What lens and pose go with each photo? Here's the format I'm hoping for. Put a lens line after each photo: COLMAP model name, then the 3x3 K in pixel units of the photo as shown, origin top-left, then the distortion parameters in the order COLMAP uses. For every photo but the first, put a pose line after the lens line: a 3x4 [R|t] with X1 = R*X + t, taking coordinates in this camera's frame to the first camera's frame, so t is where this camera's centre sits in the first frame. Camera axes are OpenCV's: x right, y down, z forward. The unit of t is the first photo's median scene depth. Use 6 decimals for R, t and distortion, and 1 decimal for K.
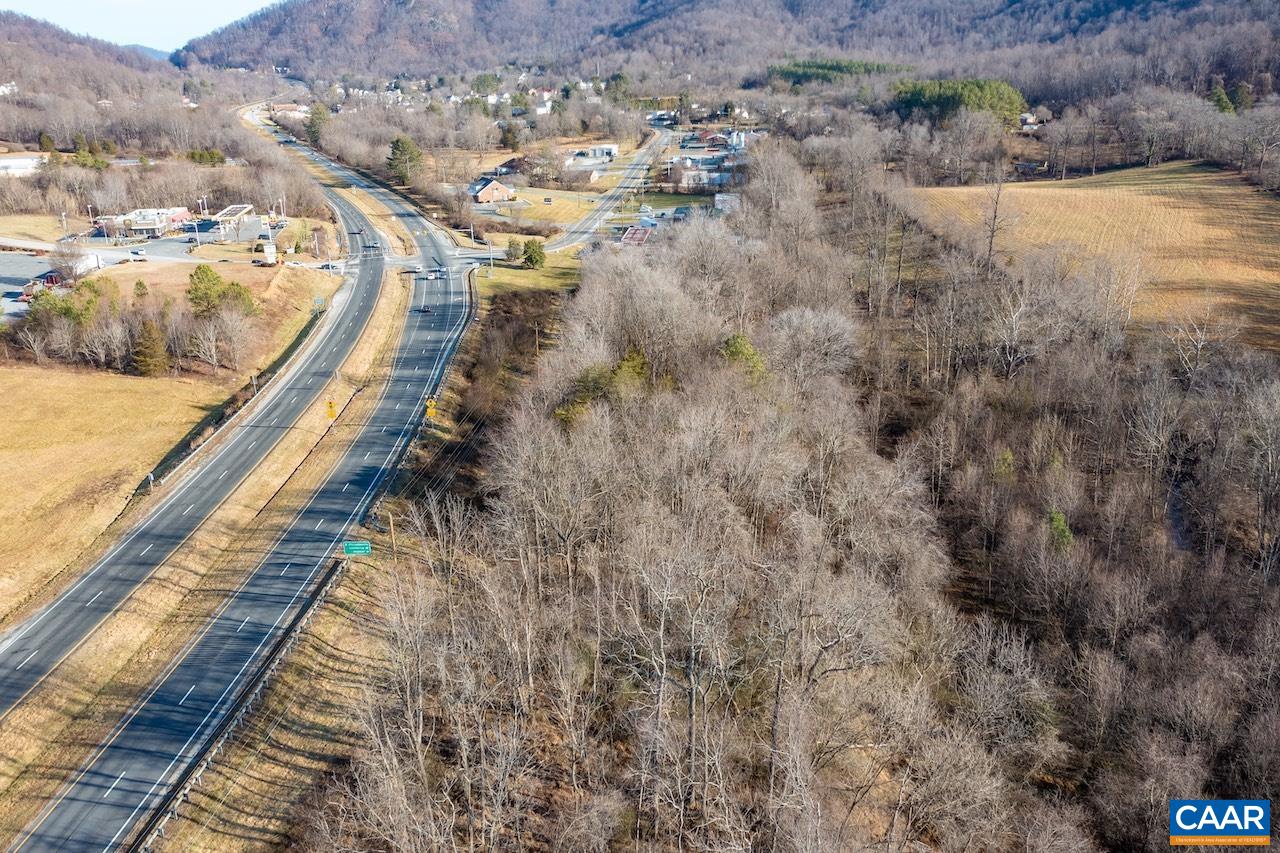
lens RADIAL K [[1011.9, 0, 640.0], [0, 1011.9, 426.5], [0, 0, 1]] dist [-0.019385, 0.004840]
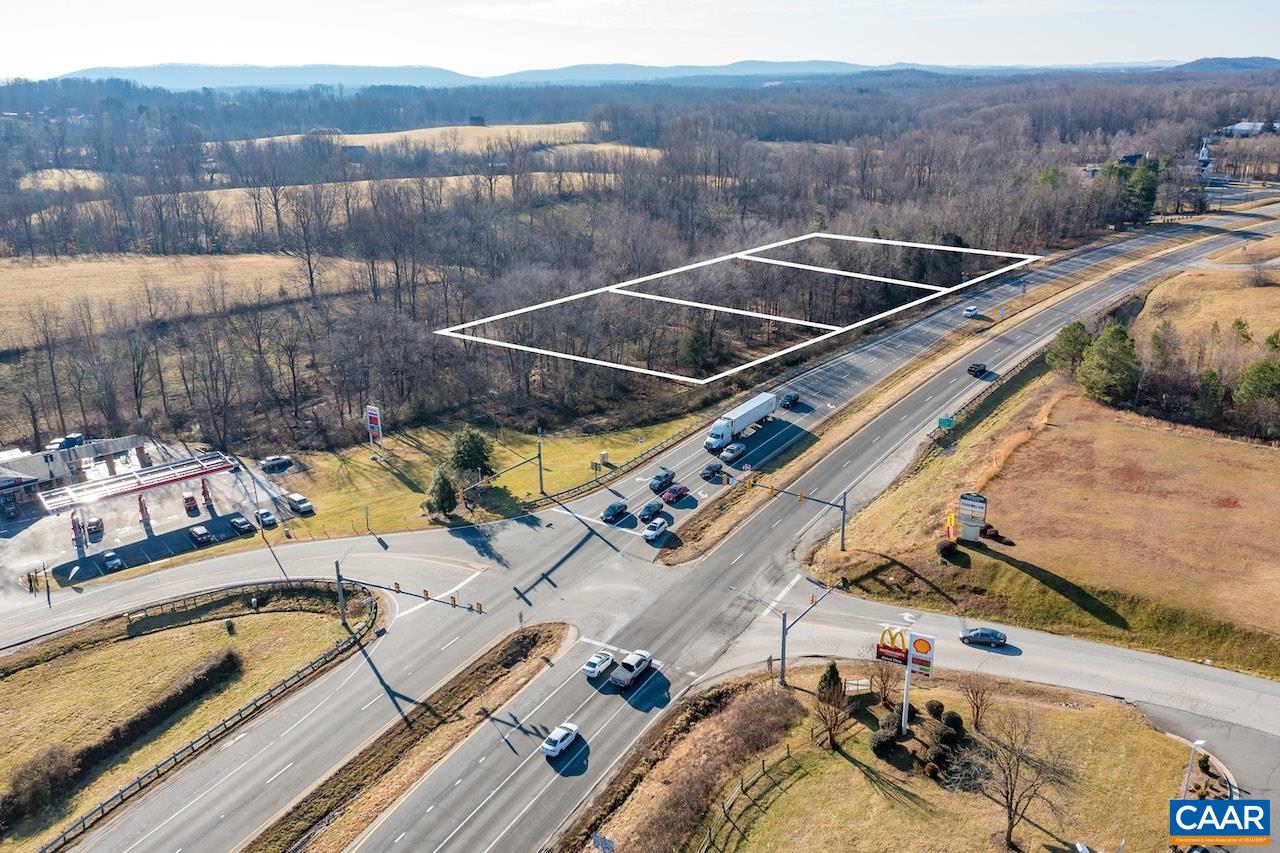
lens RADIAL K [[1011.9, 0, 640.0], [0, 1011.9, 426.5], [0, 0, 1]] dist [-0.019385, 0.004840]
pose [[-0.709978, -0.204710, 0.673814, -0.321394], [0.268879, 0.805532, 0.528037, -0.272414], [-0.650873, 0.556069, -0.516867, 0.758954]]
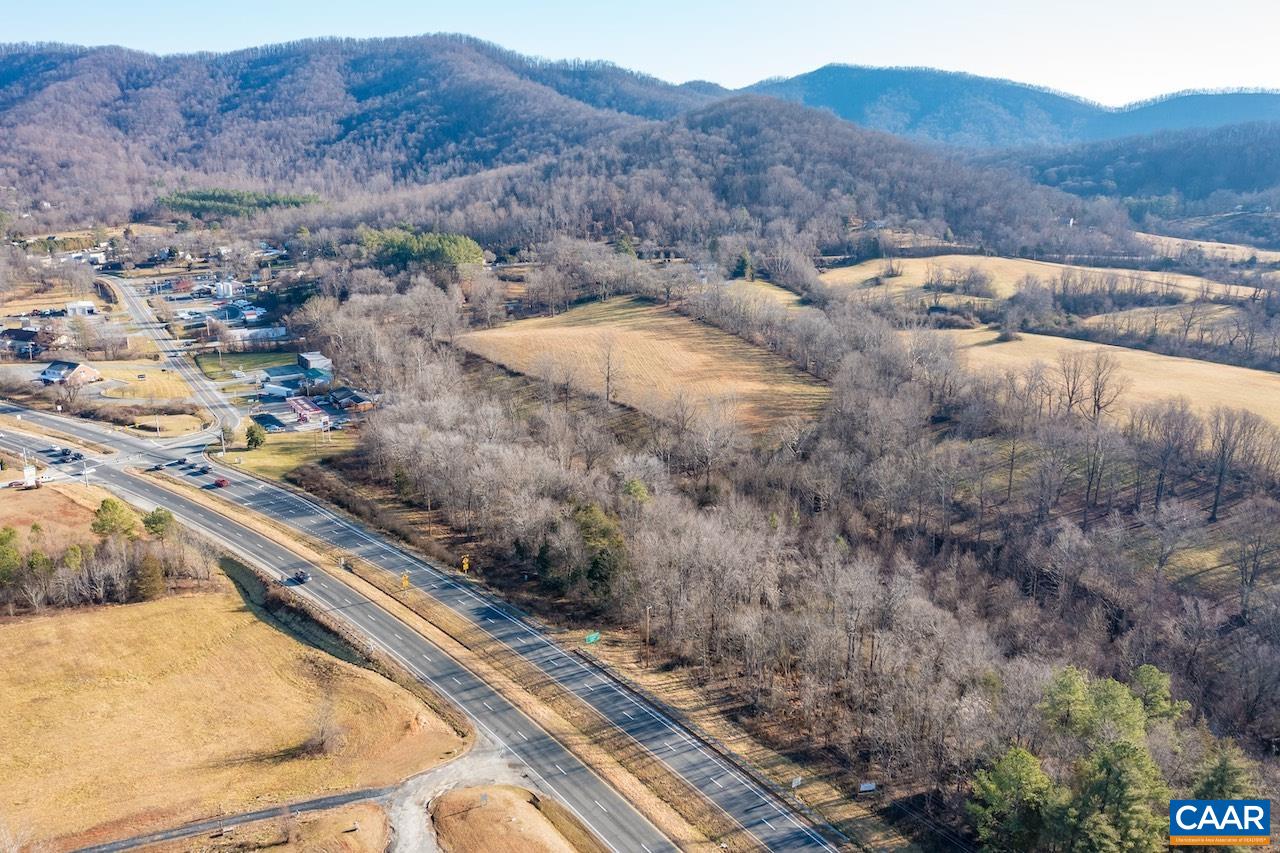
lens RADIAL K [[1011.9, 0, 640.0], [0, 1011.9, 426.5], [0, 0, 1]] dist [-0.019385, 0.004840]
pose [[0.789129, -0.147870, 0.596162, -0.283273], [0.197830, 0.980057, -0.018774, -0.045434], [-0.581497, 0.132754, 0.802644, -0.123633]]
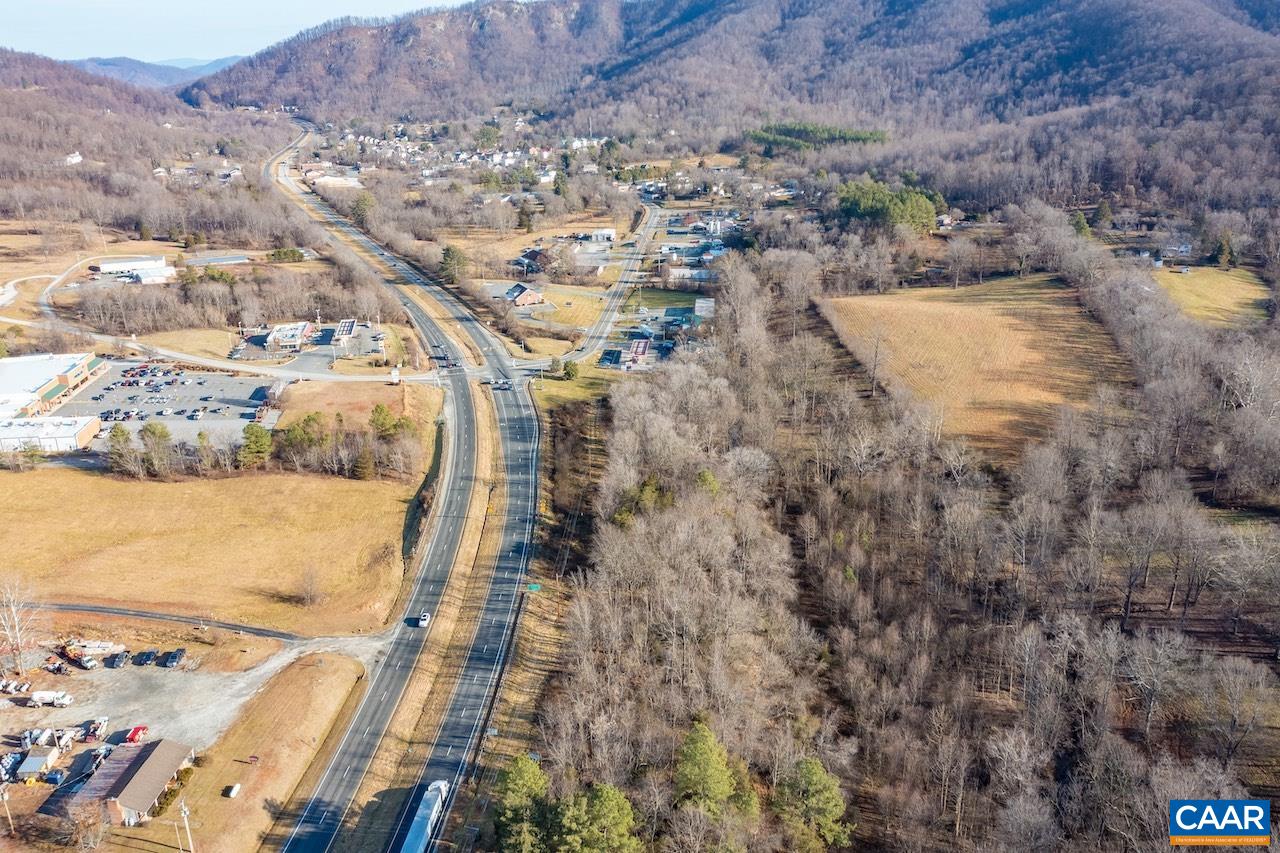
lens RADIAL K [[1011.9, 0, 640.0], [0, 1011.9, 426.5], [0, 0, 1]] dist [-0.019385, 0.004840]
pose [[0.999864, -0.005765, 0.015443, -0.017798], [0.005820, 0.999977, -0.003500, -0.052650], [-0.015423, 0.003589, 0.999875, -0.289386]]
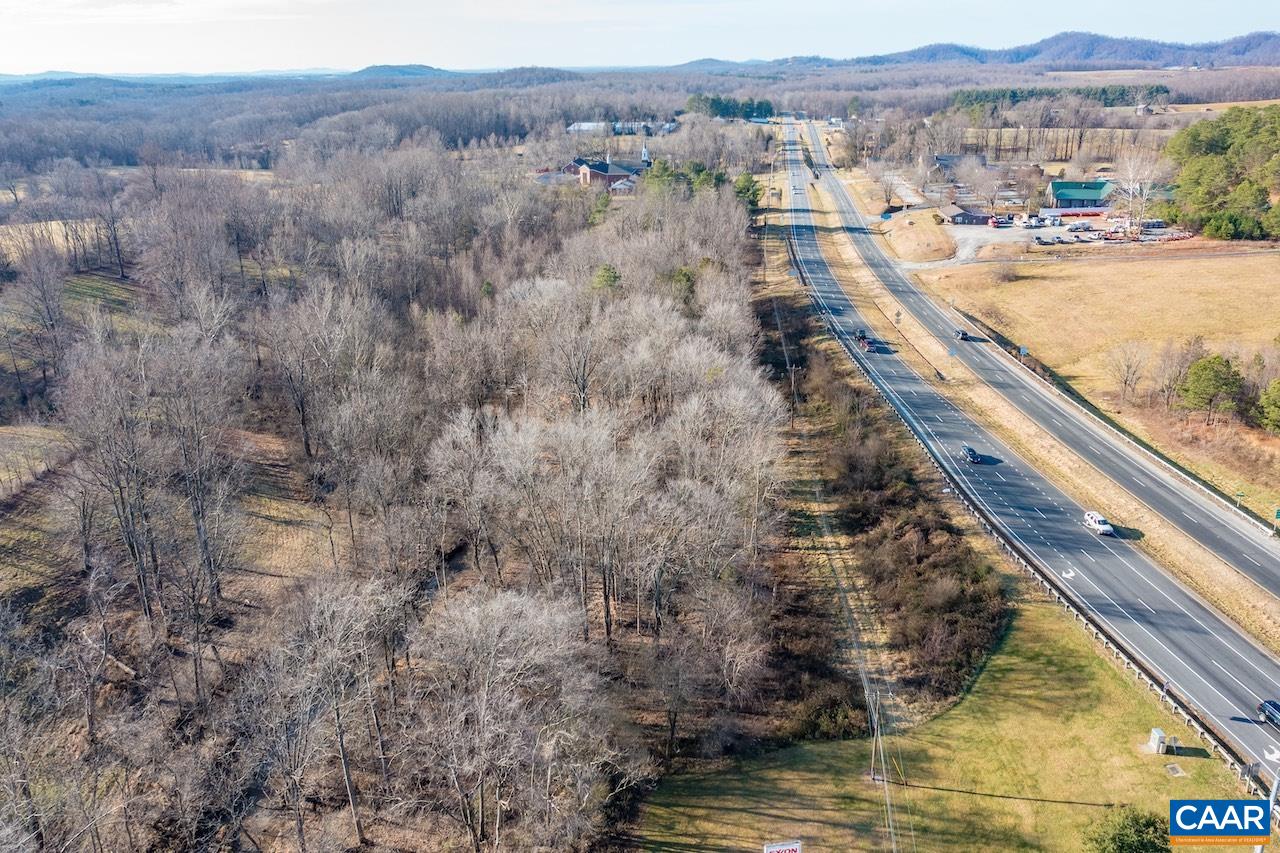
lens RADIAL K [[1011.9, 0, 640.0], [0, 1011.9, 426.5], [0, 0, 1]] dist [-0.019385, 0.004840]
pose [[-0.999267, 0.019897, 0.032701, 0.002701], [0.036188, 0.769531, 0.637584, -0.262893], [-0.012478, 0.638300, -0.769687, 0.710633]]
